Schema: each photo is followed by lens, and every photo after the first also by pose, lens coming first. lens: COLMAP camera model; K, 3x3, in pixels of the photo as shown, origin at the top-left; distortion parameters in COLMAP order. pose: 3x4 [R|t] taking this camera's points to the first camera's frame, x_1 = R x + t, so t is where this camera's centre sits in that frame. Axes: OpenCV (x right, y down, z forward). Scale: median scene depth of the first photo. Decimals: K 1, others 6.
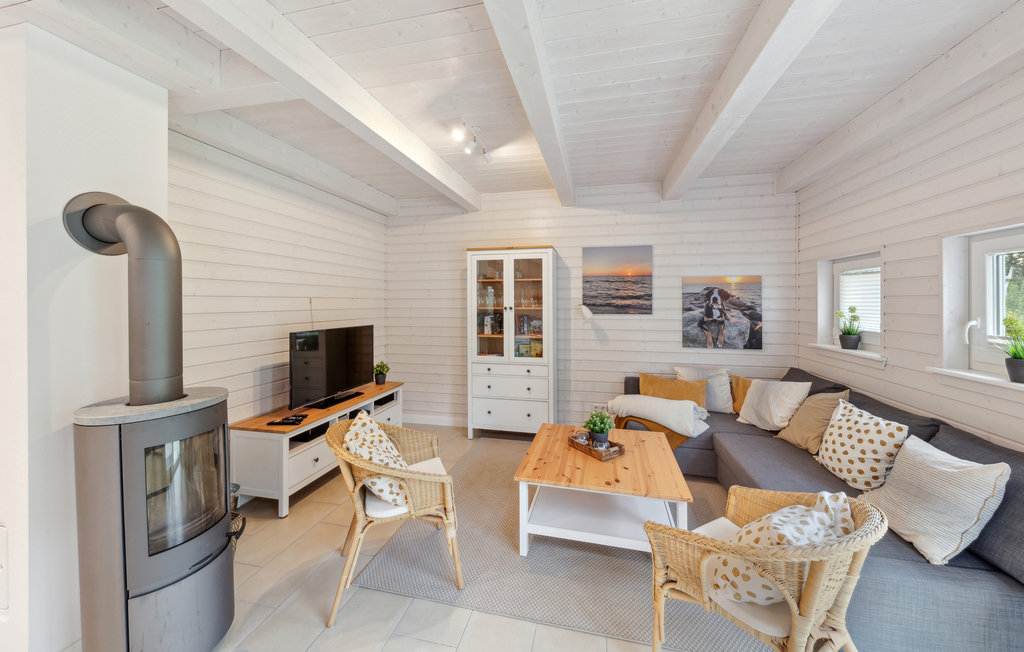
lens RADIAL K [[364.2, 0, 513.9], [0, 364.2, 301.1], [0, 0, 1]] dist [-0.000128, -0.000039]
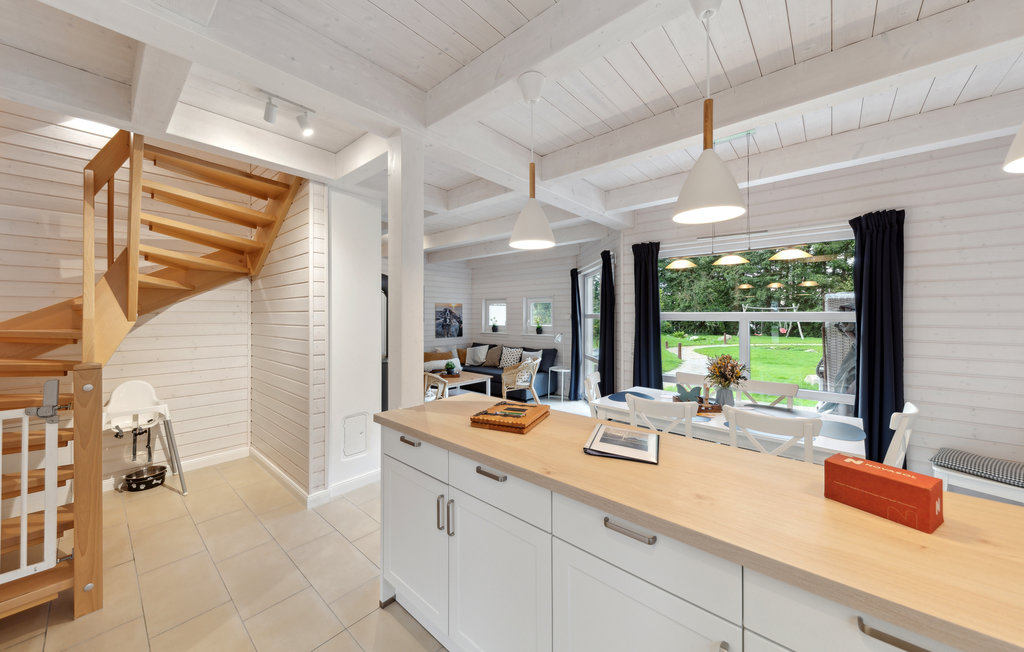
lens RADIAL K [[364.2, 0, 512.6], [0, 364.2, 317.2], [0, 0, 1]] dist [-0.000128, -0.000039]
pose [[0.468810, -0.003471, 0.883292, -1.161341], [0.001385, 0.999994, 0.003194, 0.006339], [-0.883298, -0.000274, 0.468812, -0.333323]]
